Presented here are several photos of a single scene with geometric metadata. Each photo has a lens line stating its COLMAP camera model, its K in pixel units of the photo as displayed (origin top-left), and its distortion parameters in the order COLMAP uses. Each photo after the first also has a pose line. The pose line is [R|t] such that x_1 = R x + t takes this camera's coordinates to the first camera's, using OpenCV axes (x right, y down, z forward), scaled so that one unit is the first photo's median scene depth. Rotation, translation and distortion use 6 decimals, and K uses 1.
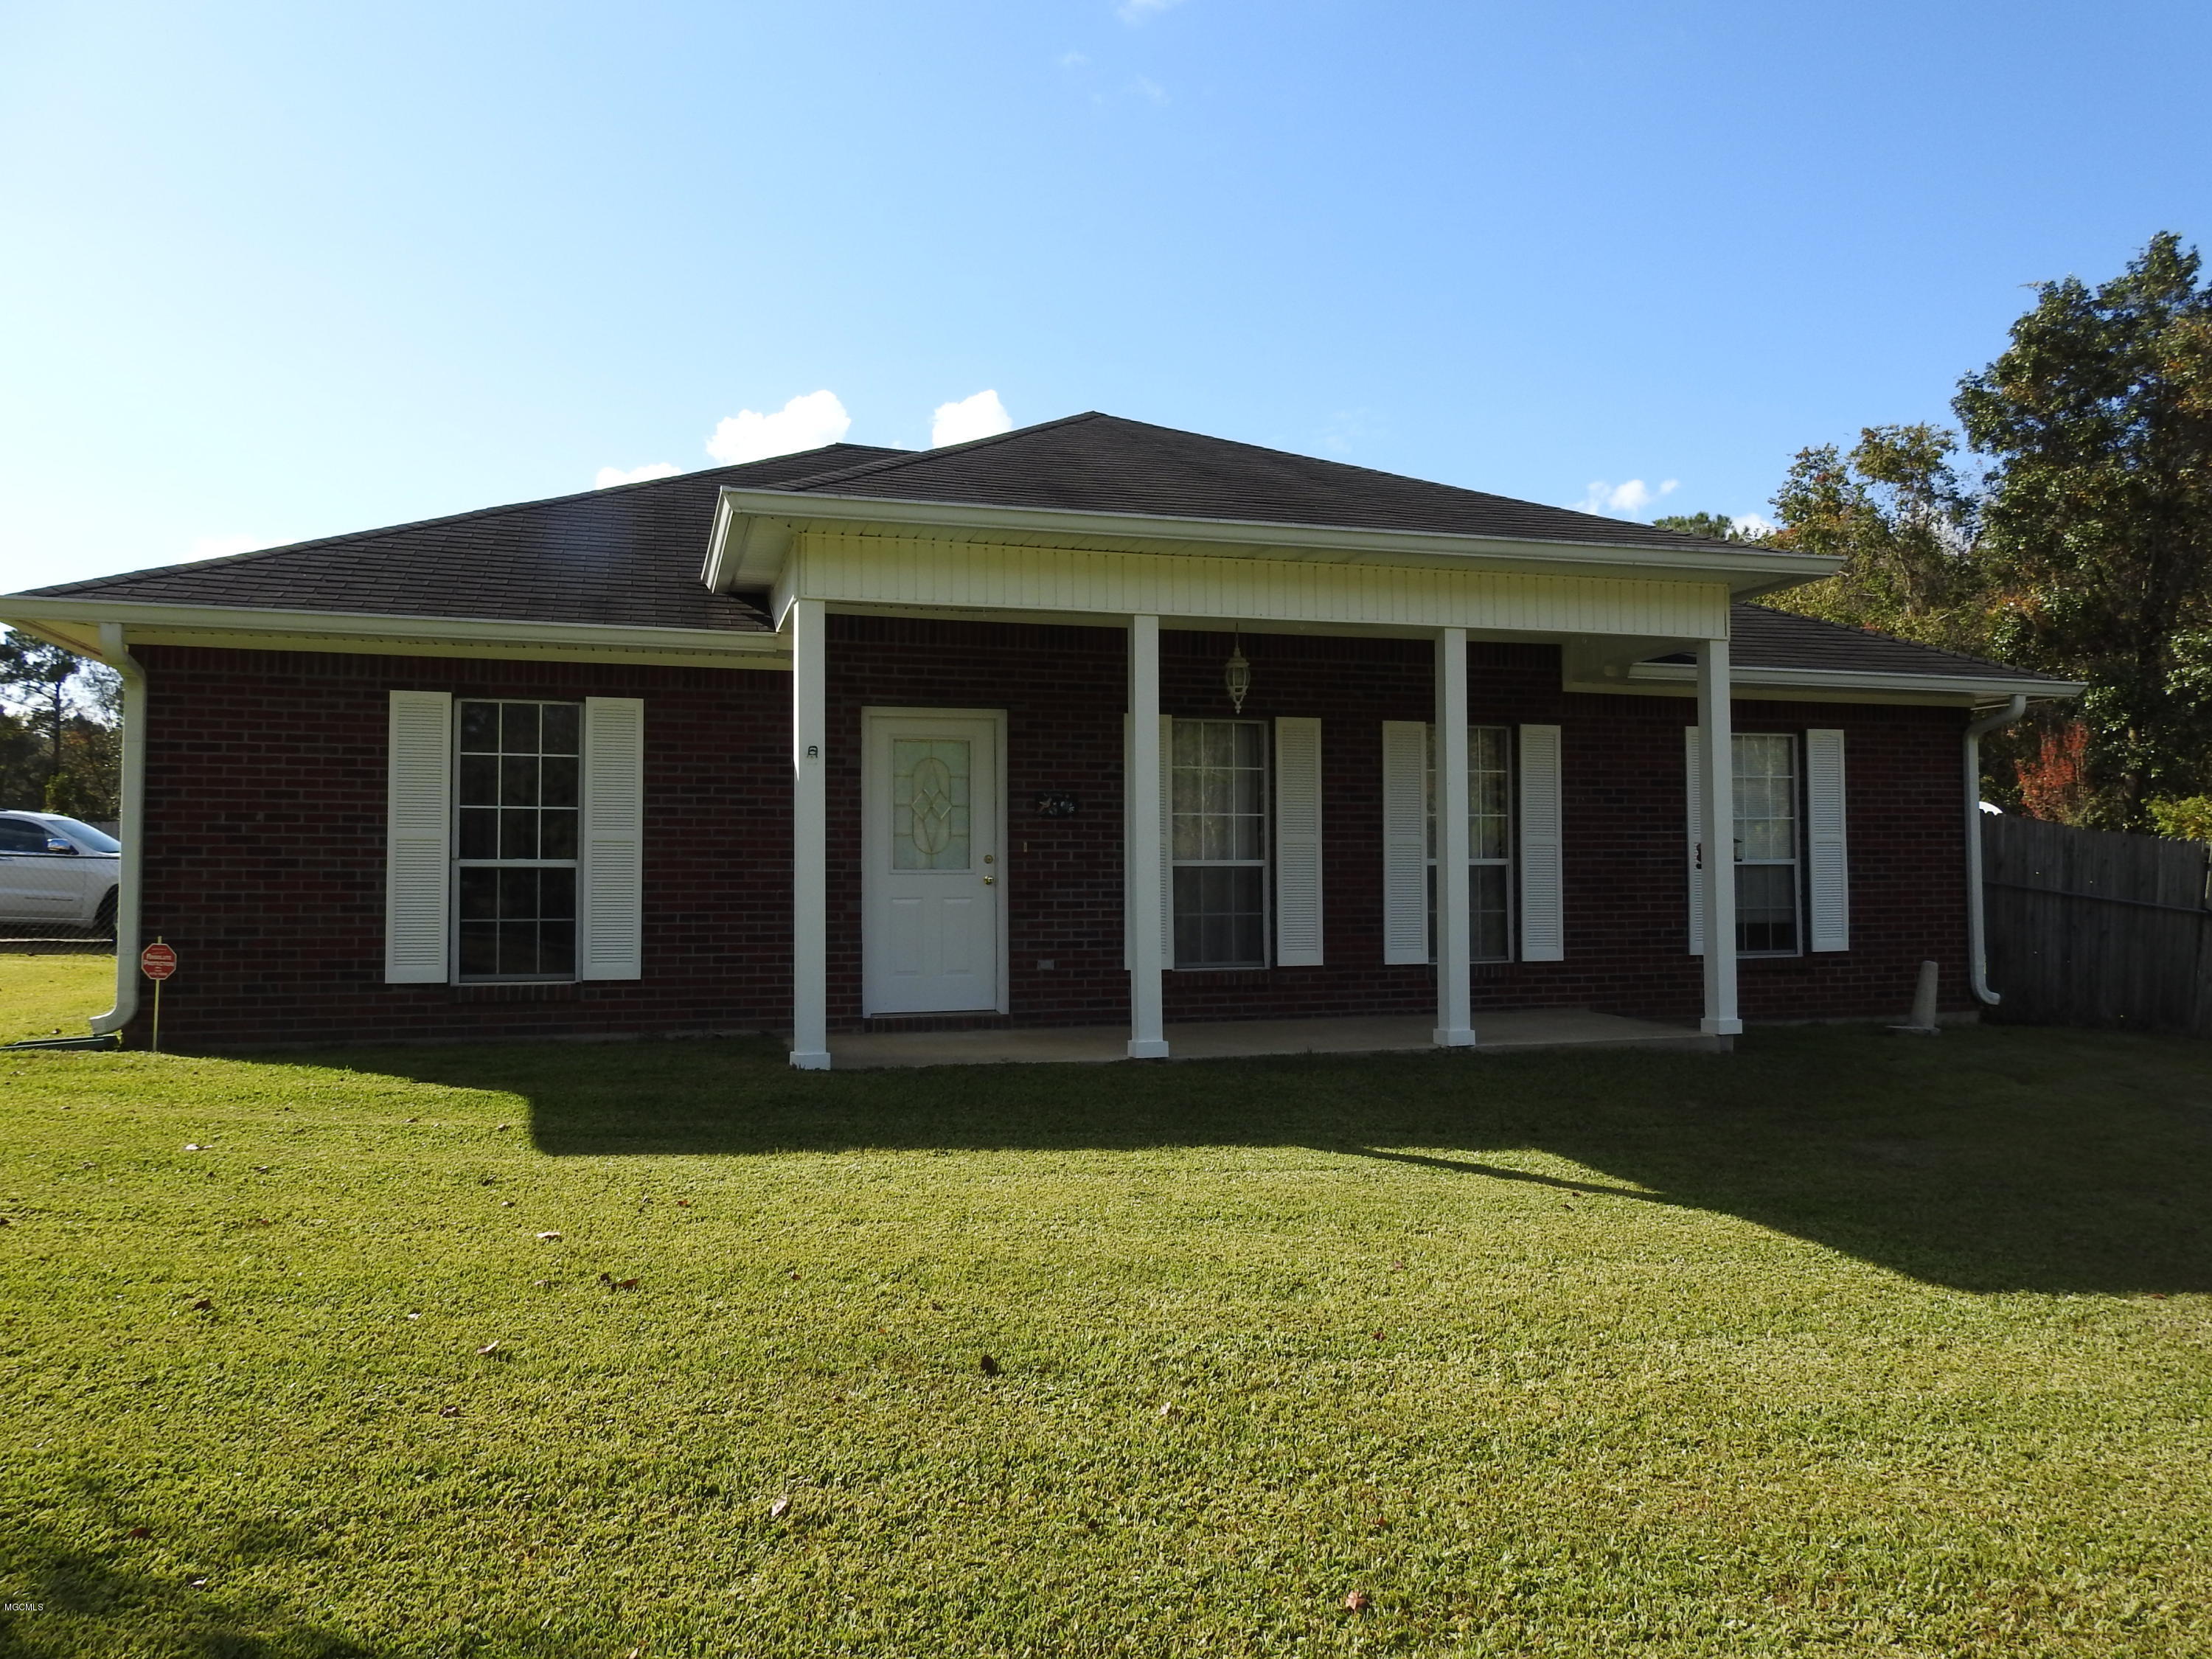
lens RADIAL K [[1585.0, 0, 1063.7], [0, 1585.0, 831.3], [0, 0, 1]] dist [0.002525, 0.001362]
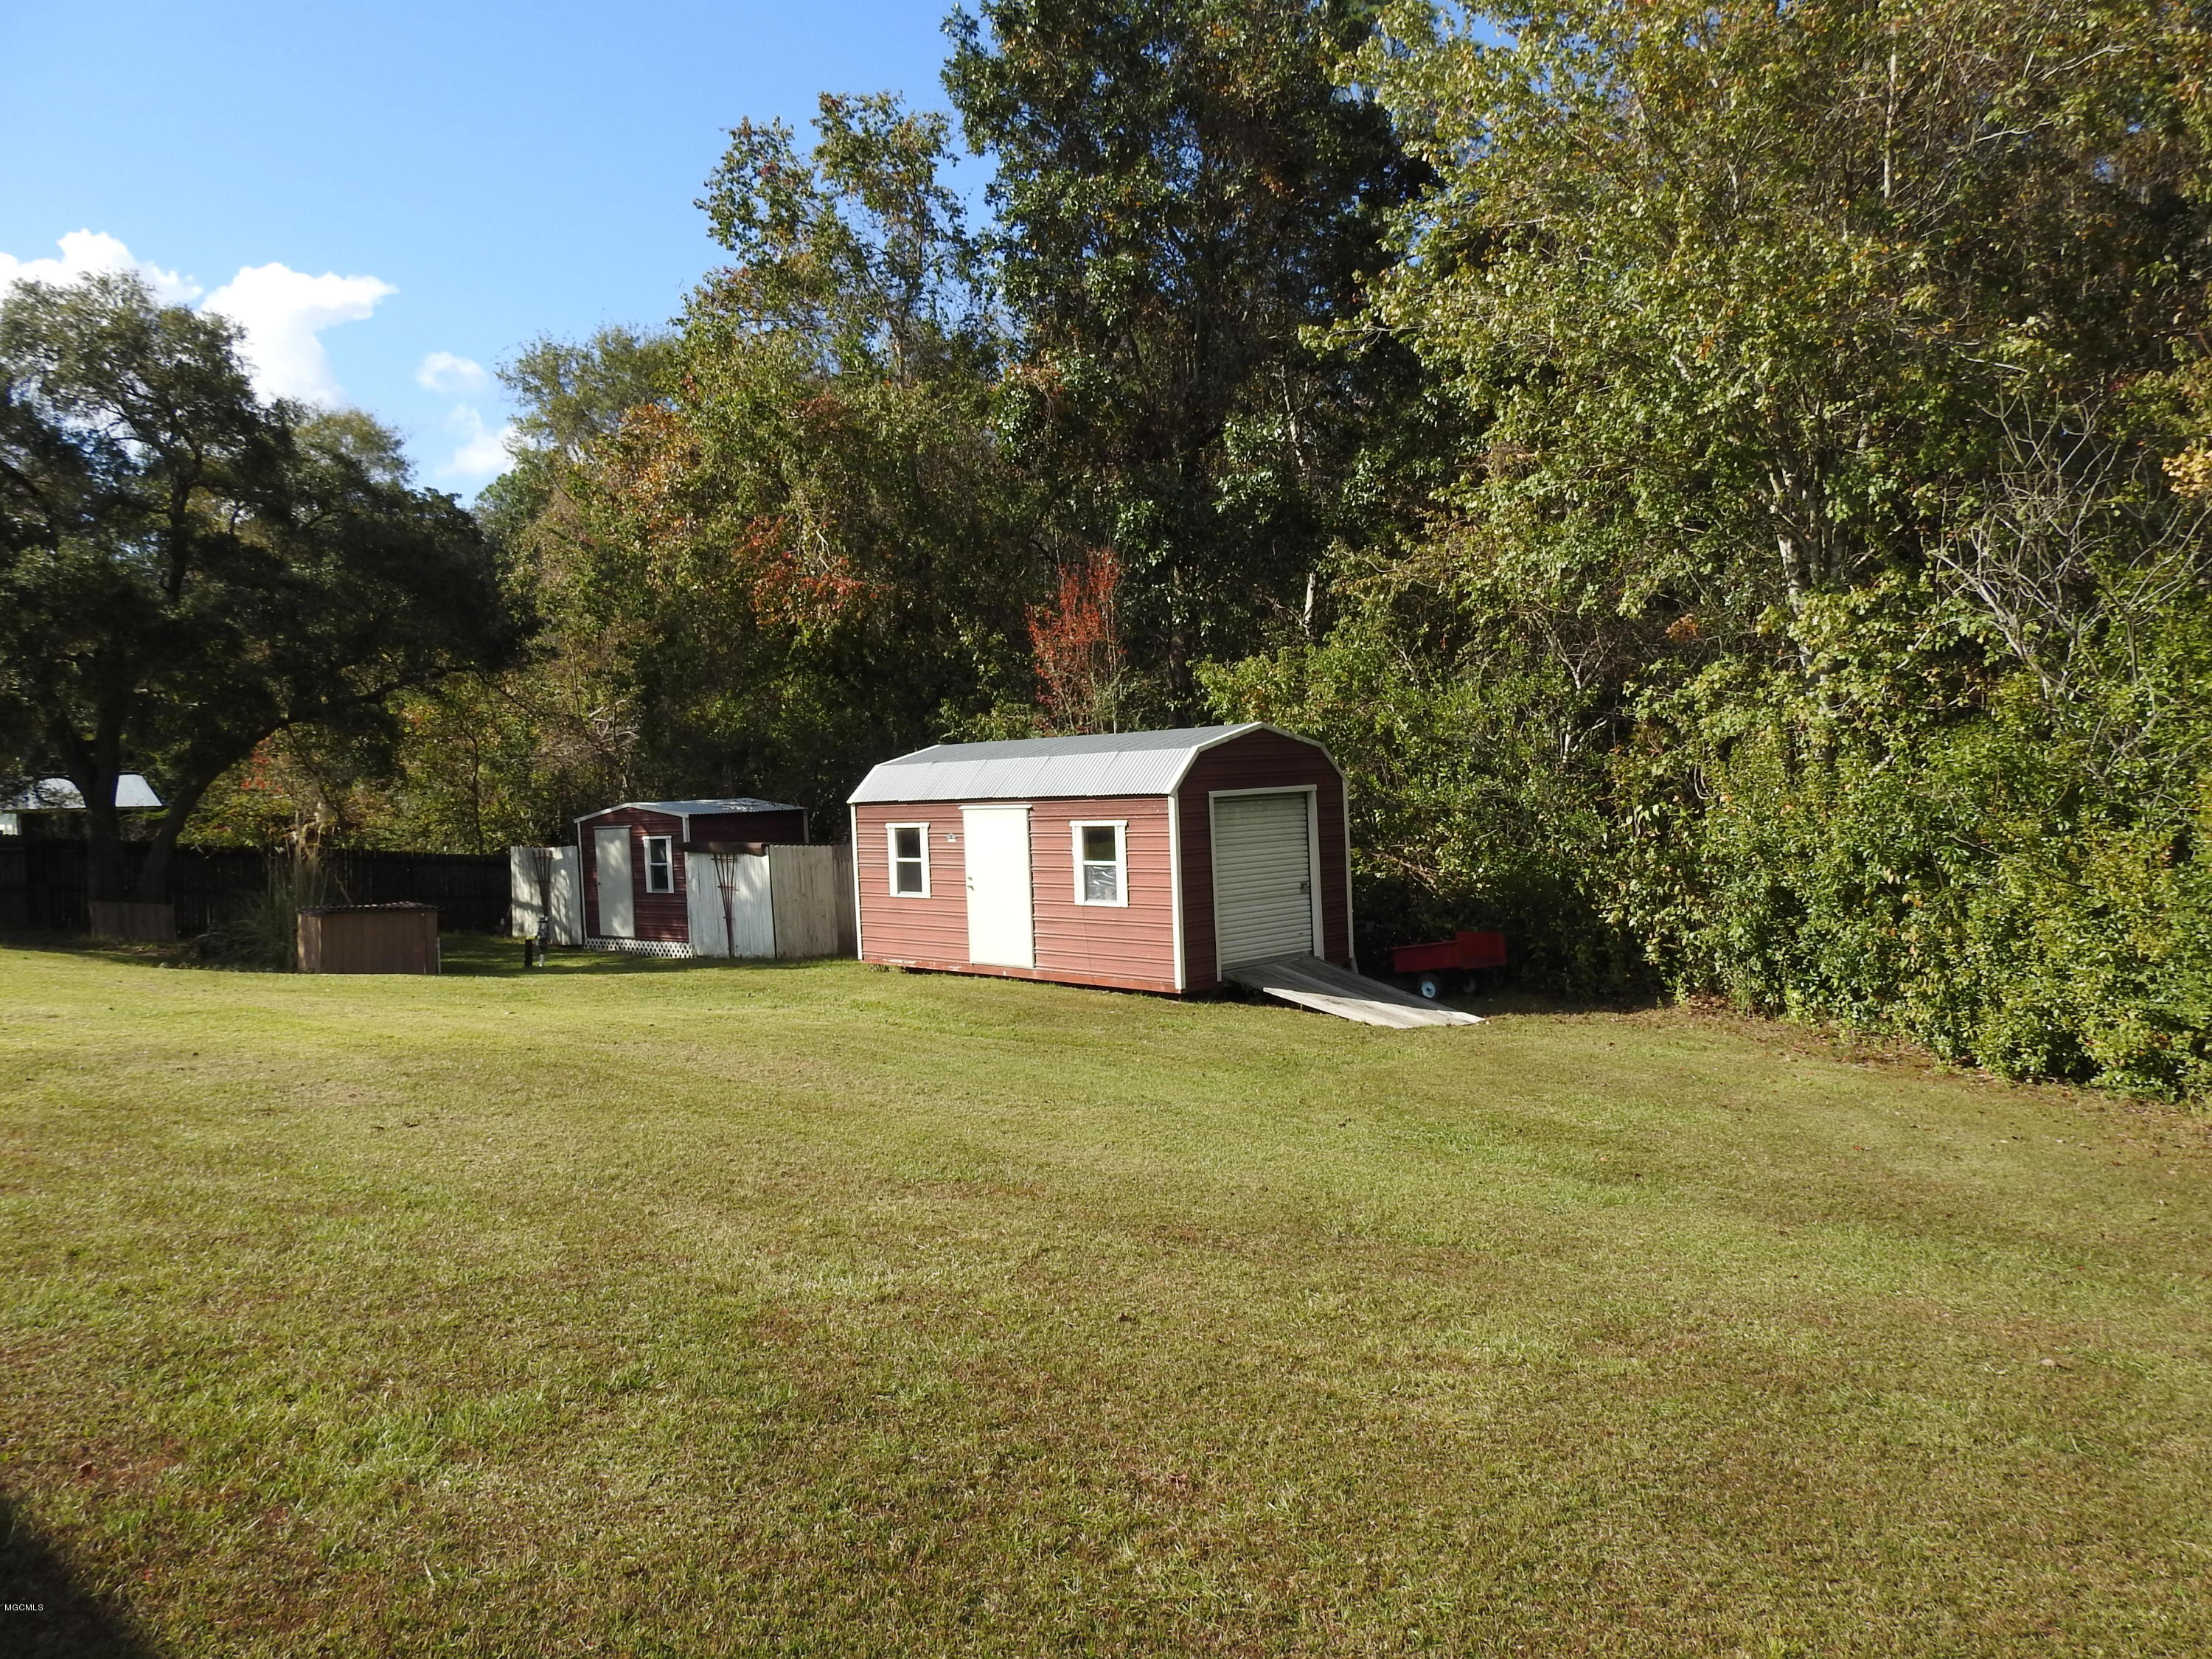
lens RADIAL K [[1585.0, 0, 1108.6], [0, 1585.0, 817.2], [0, 0, 1]] dist [0.002525, 0.001362]
pose [[0.859317, -0.044085, 0.509541, 1.015090], [0.021198, 0.998492, 0.050638, 0.029532], [-0.511005, -0.032713, 0.858955, 1.460512]]
